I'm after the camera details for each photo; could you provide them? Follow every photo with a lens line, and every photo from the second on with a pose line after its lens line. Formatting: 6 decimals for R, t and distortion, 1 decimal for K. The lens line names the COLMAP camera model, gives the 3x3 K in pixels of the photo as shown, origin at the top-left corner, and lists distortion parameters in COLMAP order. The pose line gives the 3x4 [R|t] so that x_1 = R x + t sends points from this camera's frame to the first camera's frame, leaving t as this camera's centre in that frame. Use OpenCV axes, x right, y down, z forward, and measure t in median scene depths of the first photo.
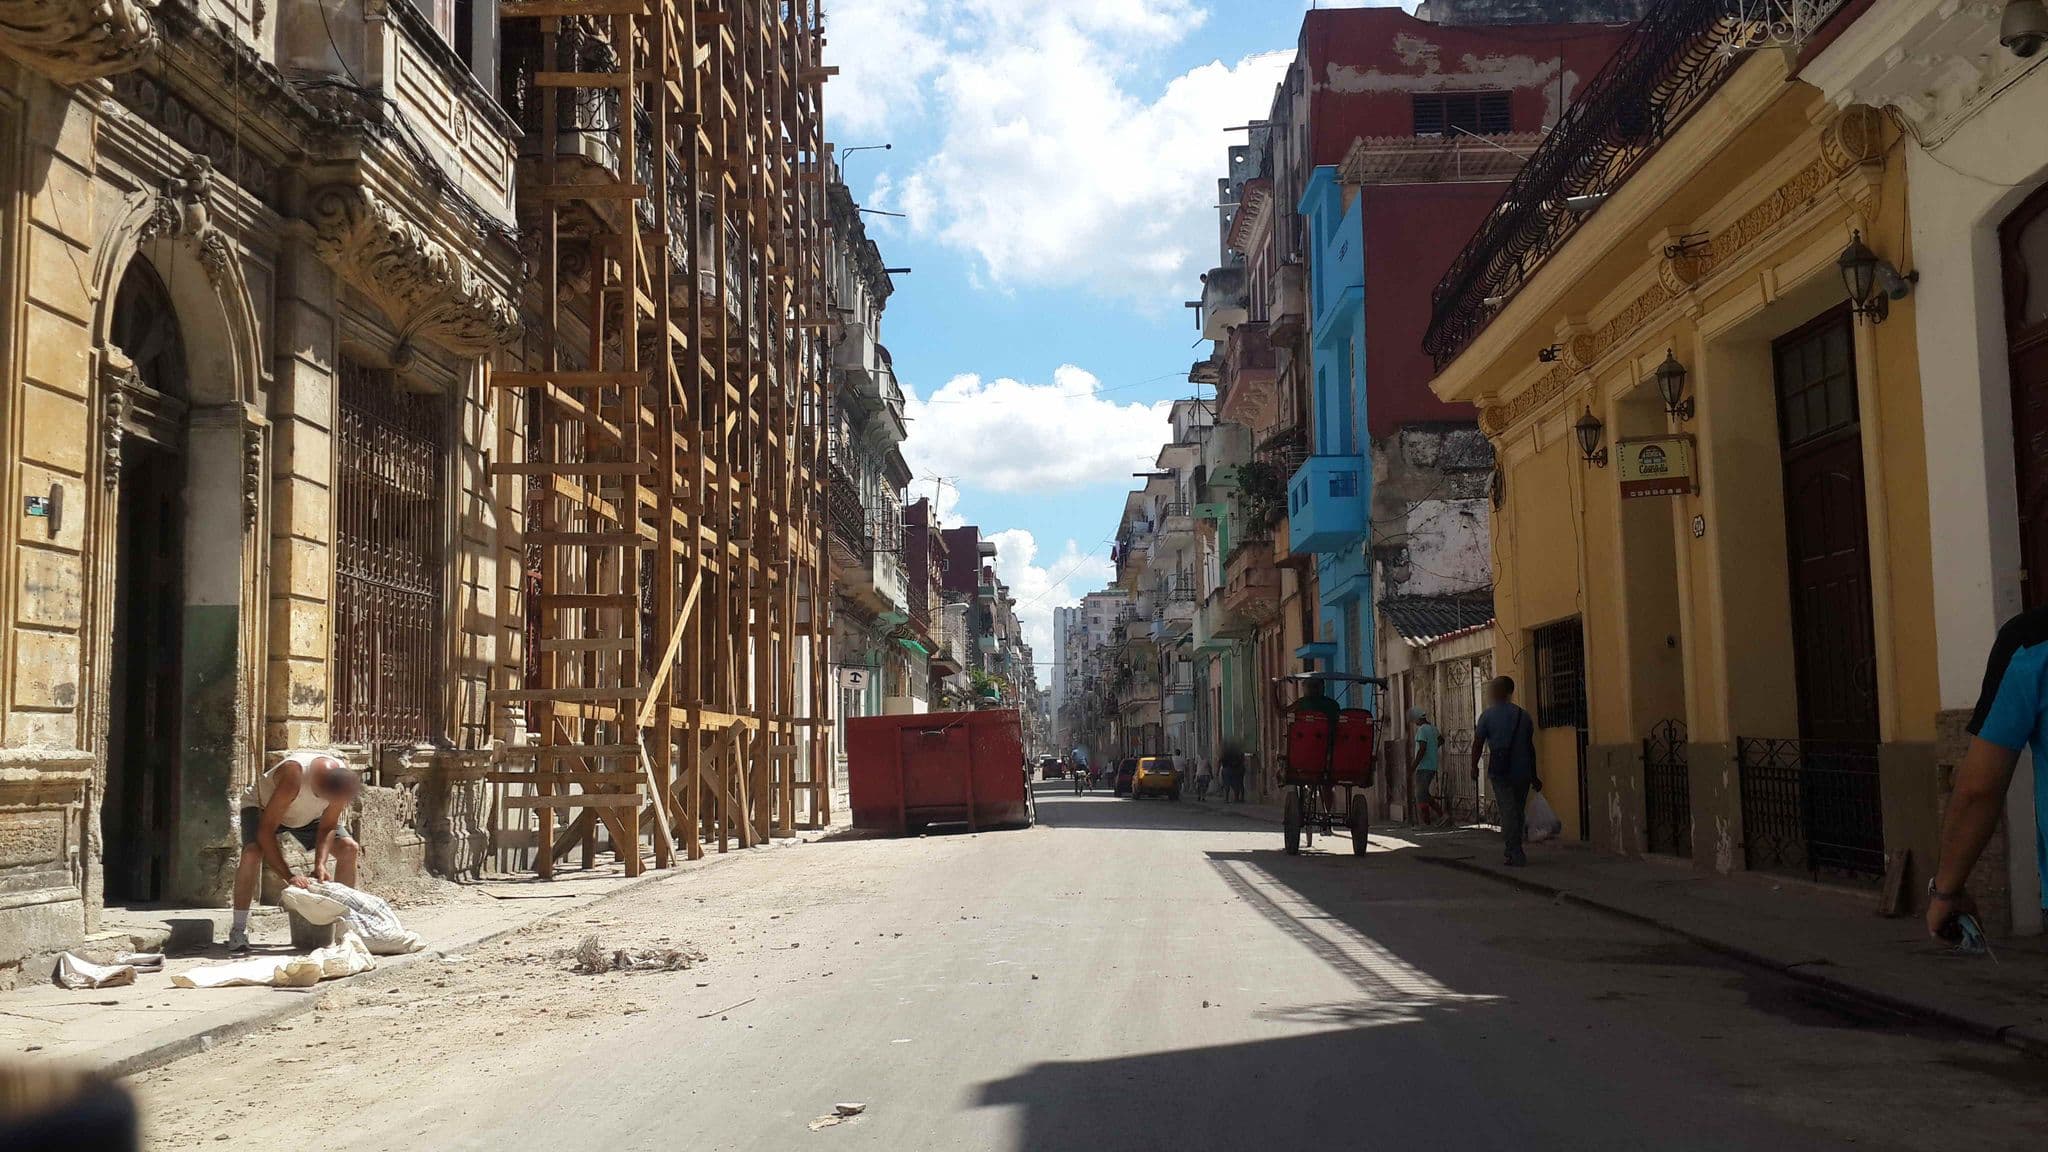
lens RADIAL K [[1819.9, 0, 1026.1], [0, 1819.9, 617.7], [0, 0, 1]] dist [0.468786, -0.001094]
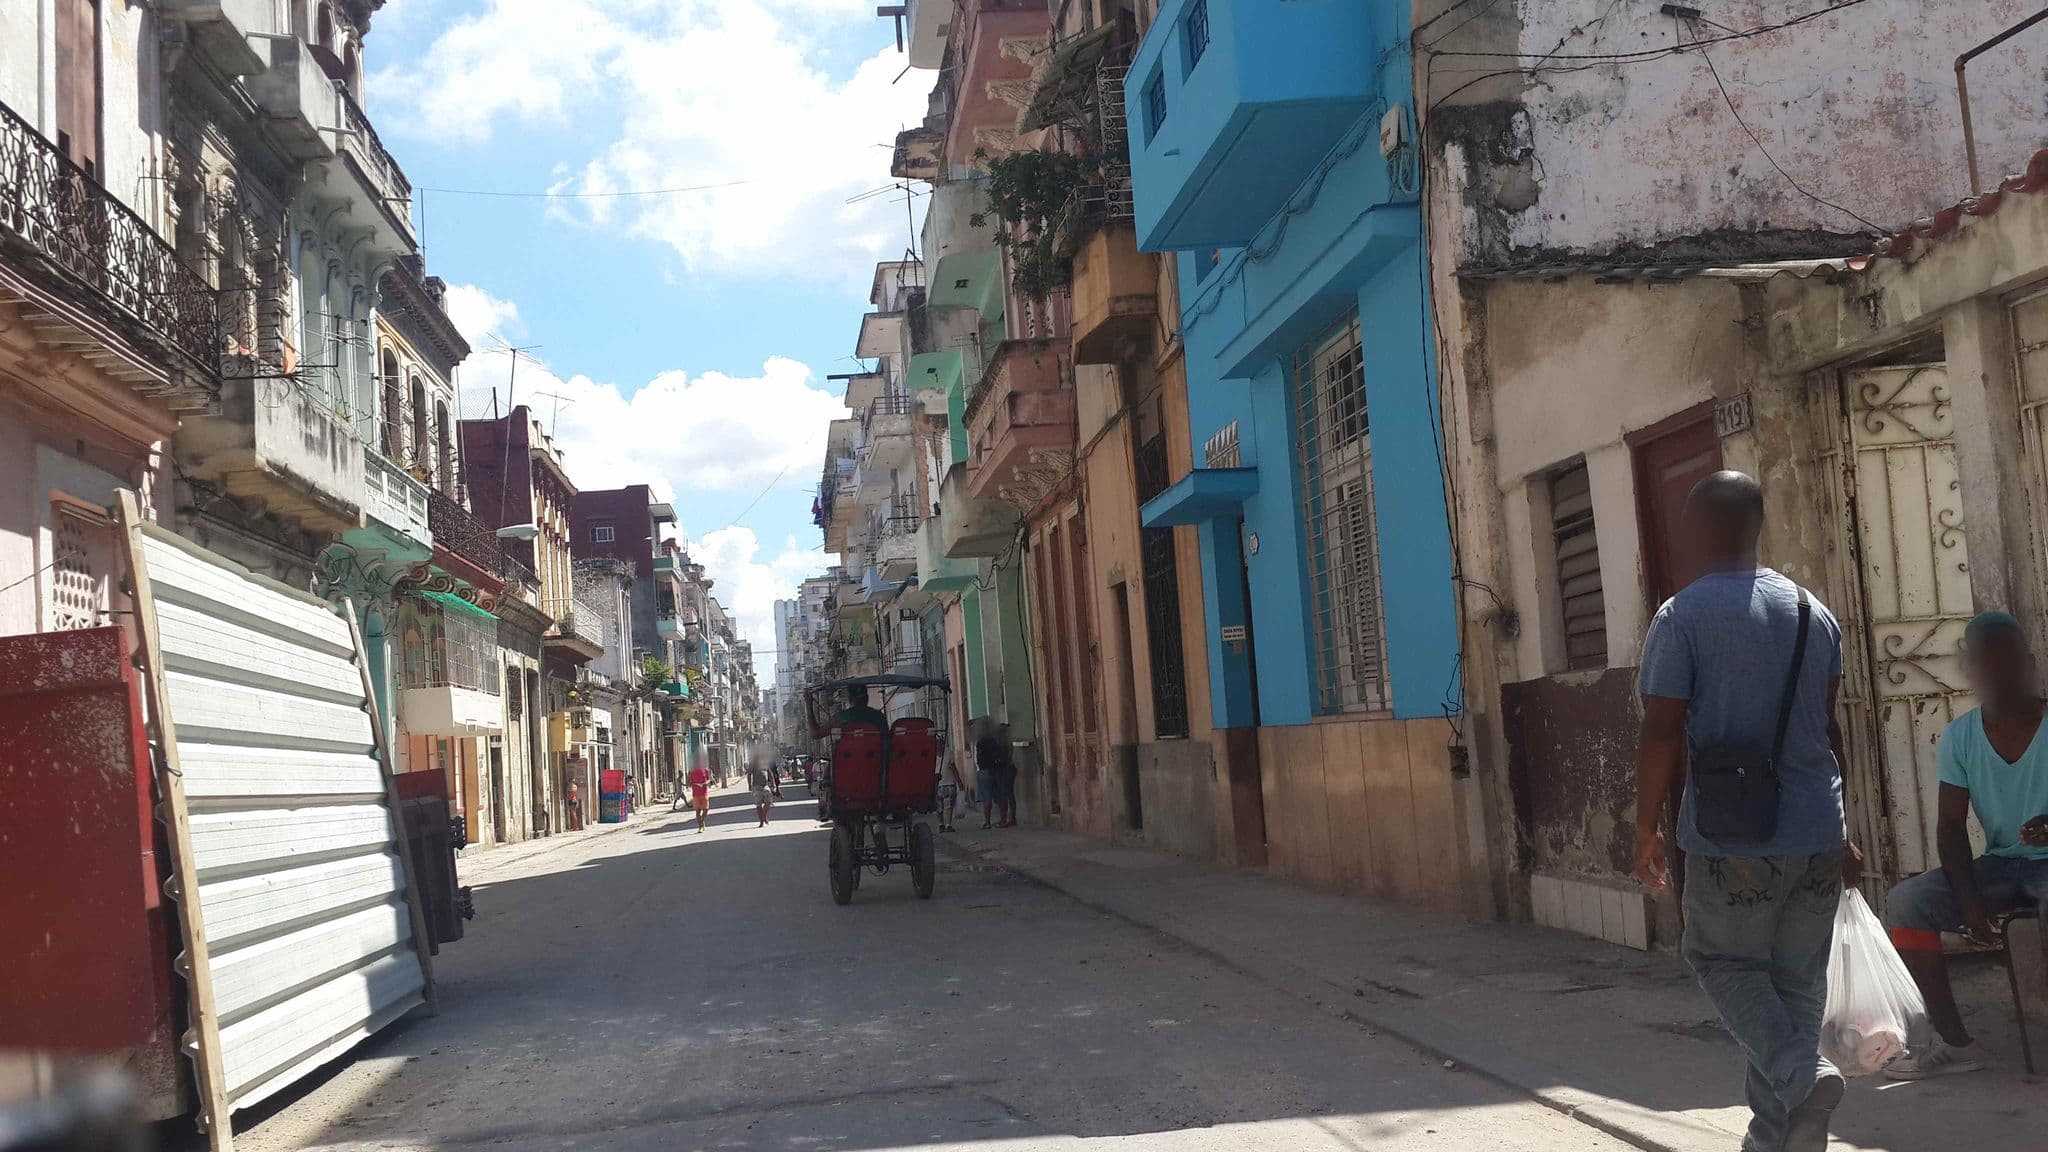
lens RADIAL K [[1819.9, 0, 1026.1], [0, 1819.9, 617.7], [0, 0, 1]] dist [0.468786, -0.001094]
pose [[0.987651, -0.047510, 0.149289, 0.031712], [0.046811, 0.998870, 0.008196, 0.024758], [-0.149510, -0.001107, 0.988760, 0.353992]]
